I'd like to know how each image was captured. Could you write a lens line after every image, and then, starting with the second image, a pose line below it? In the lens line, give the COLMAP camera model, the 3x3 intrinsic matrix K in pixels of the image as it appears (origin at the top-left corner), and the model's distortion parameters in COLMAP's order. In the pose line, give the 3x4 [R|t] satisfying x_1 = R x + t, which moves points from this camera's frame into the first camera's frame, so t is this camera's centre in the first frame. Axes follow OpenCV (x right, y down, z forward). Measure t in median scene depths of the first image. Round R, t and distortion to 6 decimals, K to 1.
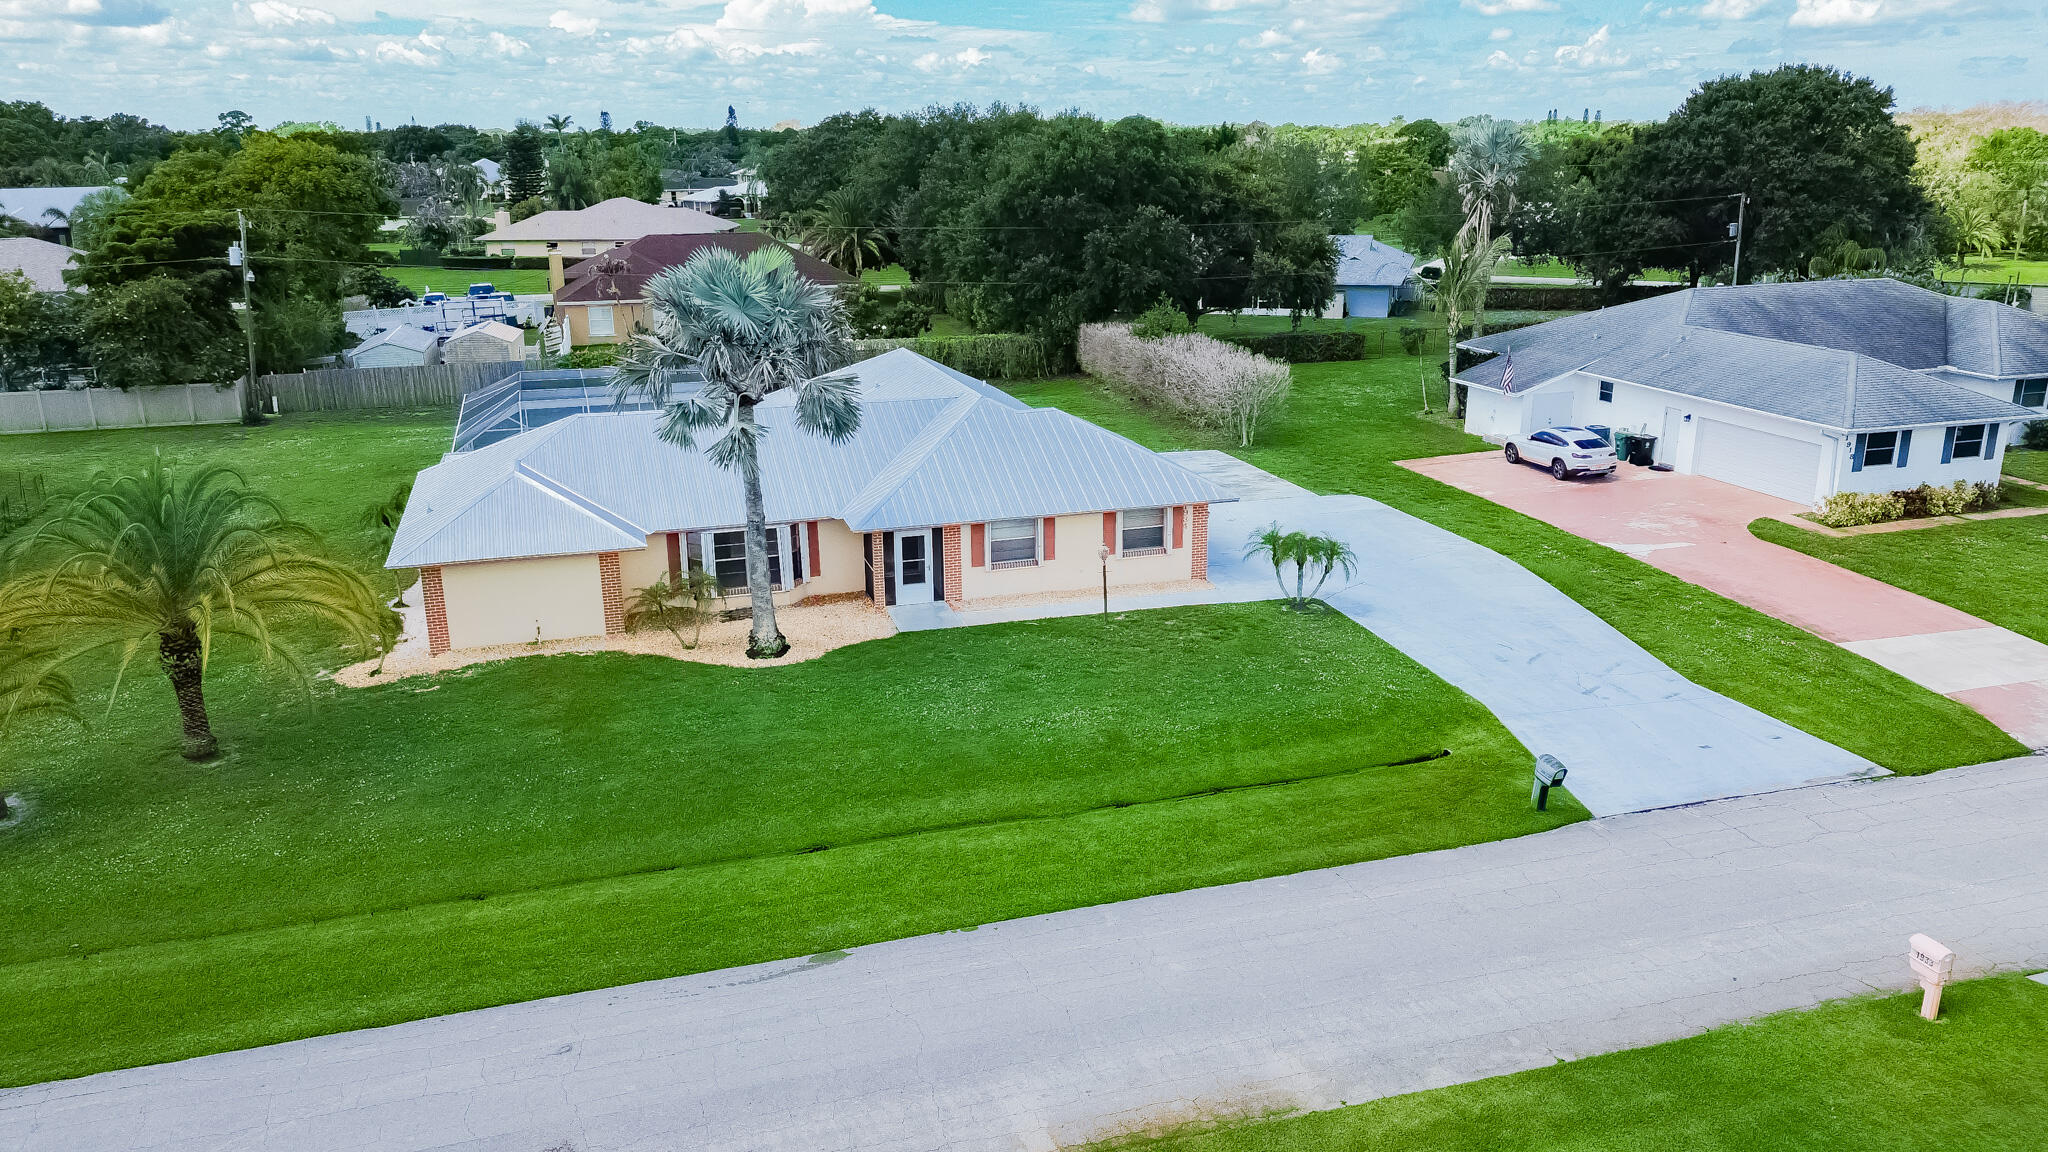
lens RADIAL K [[1412.6, 0, 1024.0], [0, 1412.6, 576.0], [0, 0, 1]] dist [0.070997, -0.072234]
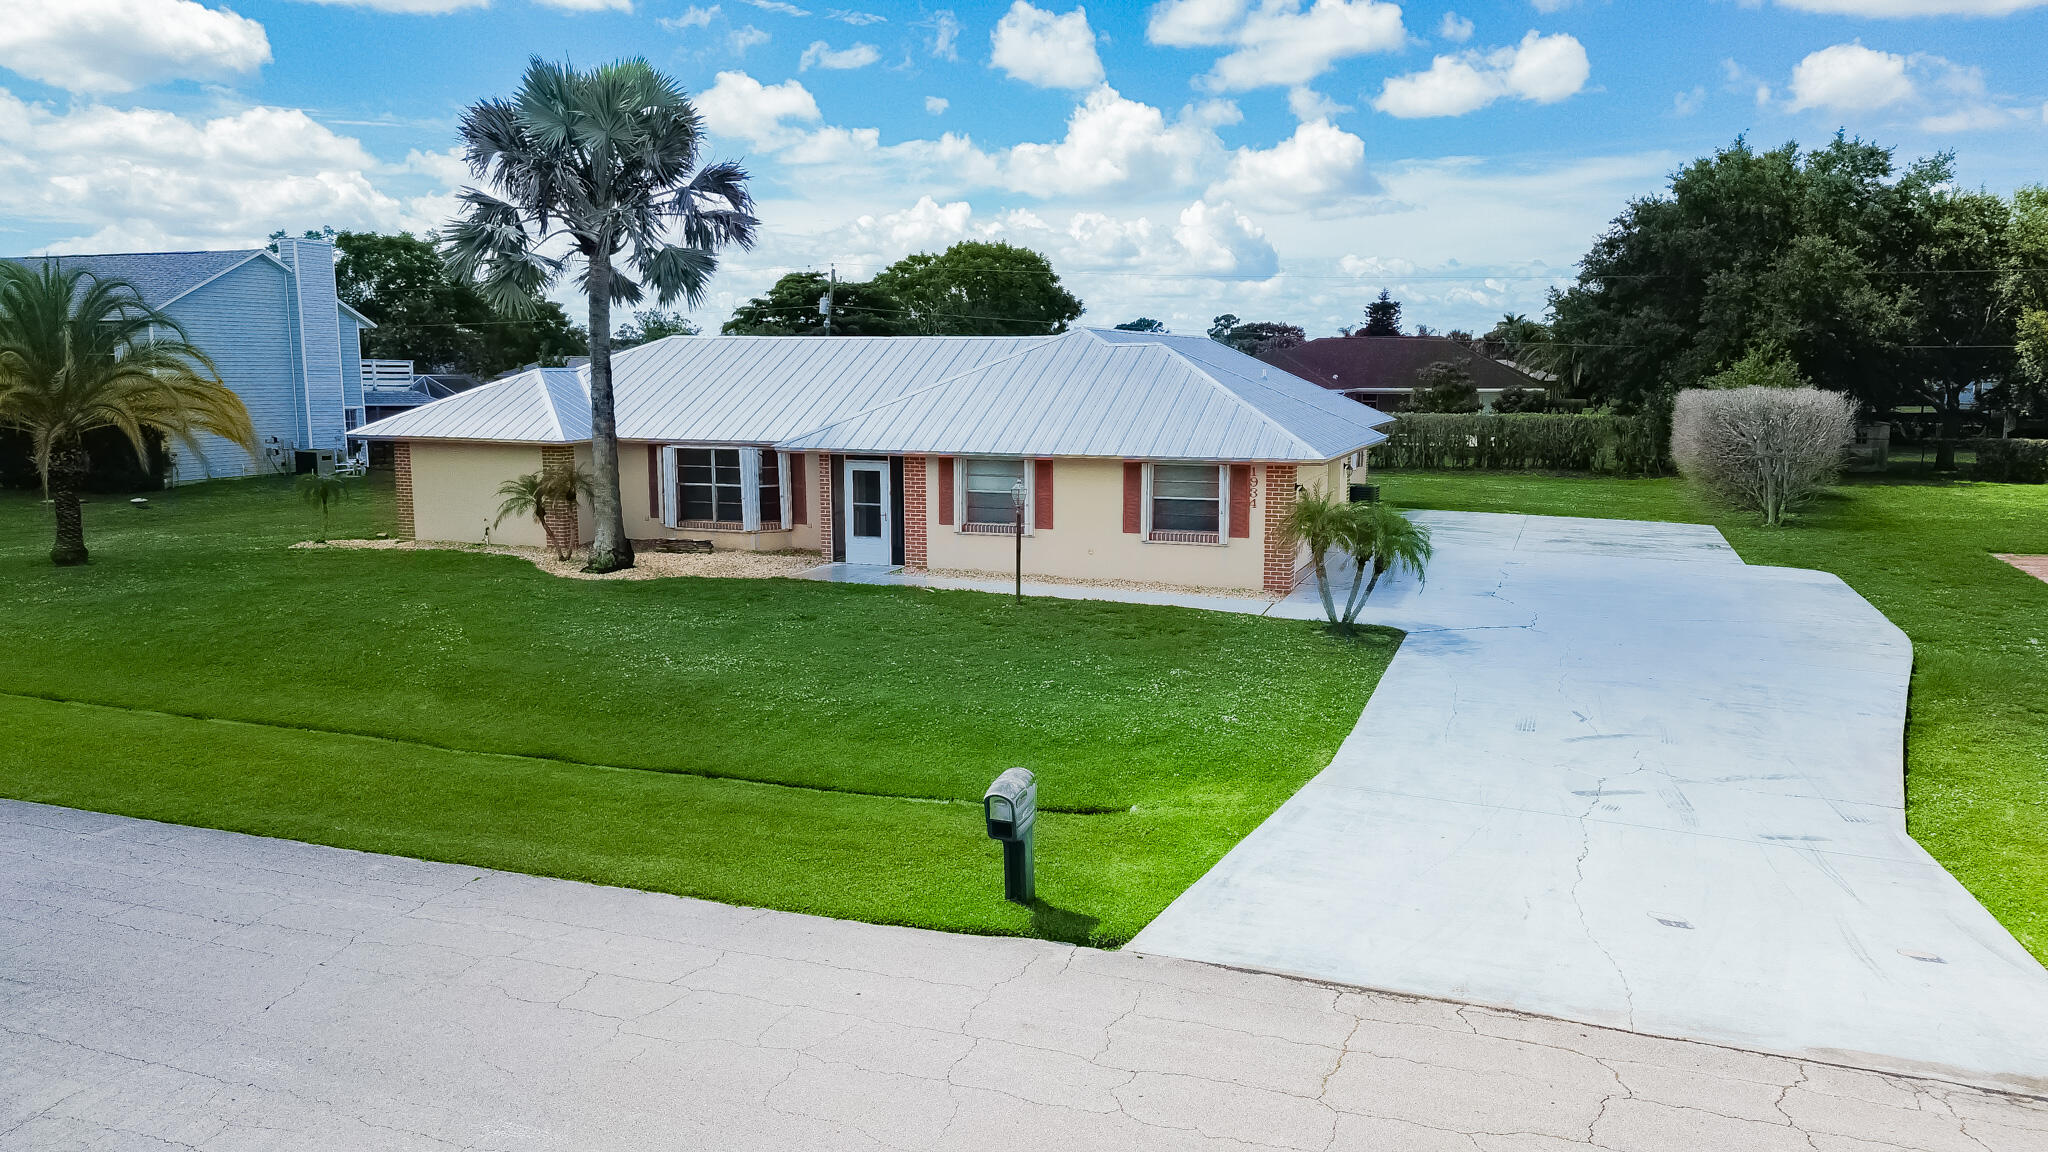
lens RADIAL K [[1412.6, 0, 1024.0], [0, 1412.6, 576.0], [0, 0, 1]] dist [0.070997, -0.072234]
pose [[0.787574, 0.097960, -0.608384, 0.495072], [-0.185586, 0.979151, -0.082589, 0.080491], [0.587609, 0.177952, 0.789334, 0.506898]]
